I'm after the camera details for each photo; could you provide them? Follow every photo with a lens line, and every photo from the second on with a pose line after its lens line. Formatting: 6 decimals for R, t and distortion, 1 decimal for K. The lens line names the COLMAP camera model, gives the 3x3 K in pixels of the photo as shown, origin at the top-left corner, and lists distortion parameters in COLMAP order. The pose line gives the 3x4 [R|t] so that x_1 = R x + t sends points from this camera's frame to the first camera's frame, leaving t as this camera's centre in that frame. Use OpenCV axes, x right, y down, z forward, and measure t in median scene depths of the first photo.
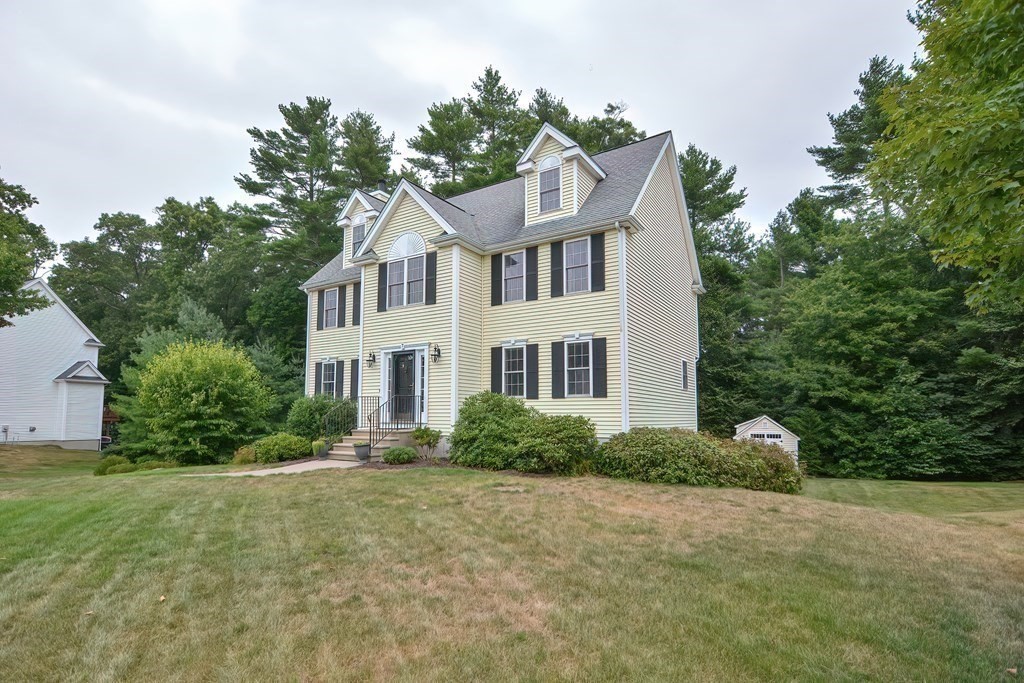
lens RADIAL K [[512.1, 0, 511.1], [0, 512.1, 378.3], [0, 0, 1]] dist [-0.008482, -0.007207]
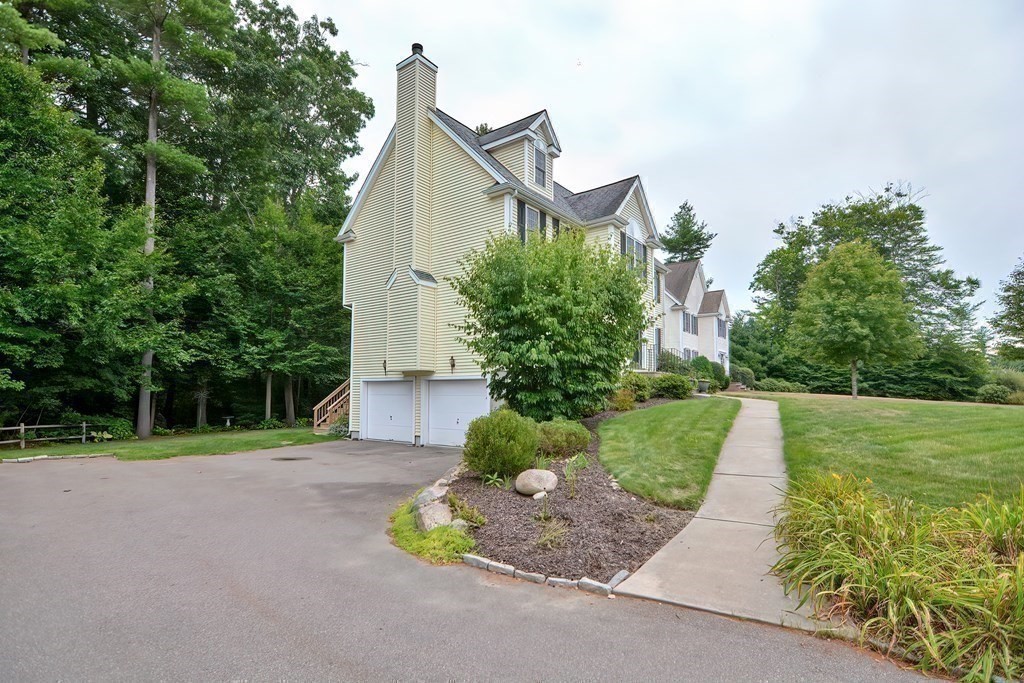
lens RADIAL K [[512.1, 0, 504.7], [0, 512.1, 370.2], [0, 0, 1]] dist [-0.008482, -0.007207]
pose [[0.076598, 0.048298, 0.995892, -1.375540], [-0.079115, 0.995971, -0.042217, 0.157079], [-0.993918, -0.075556, 0.080110, 1.106096]]
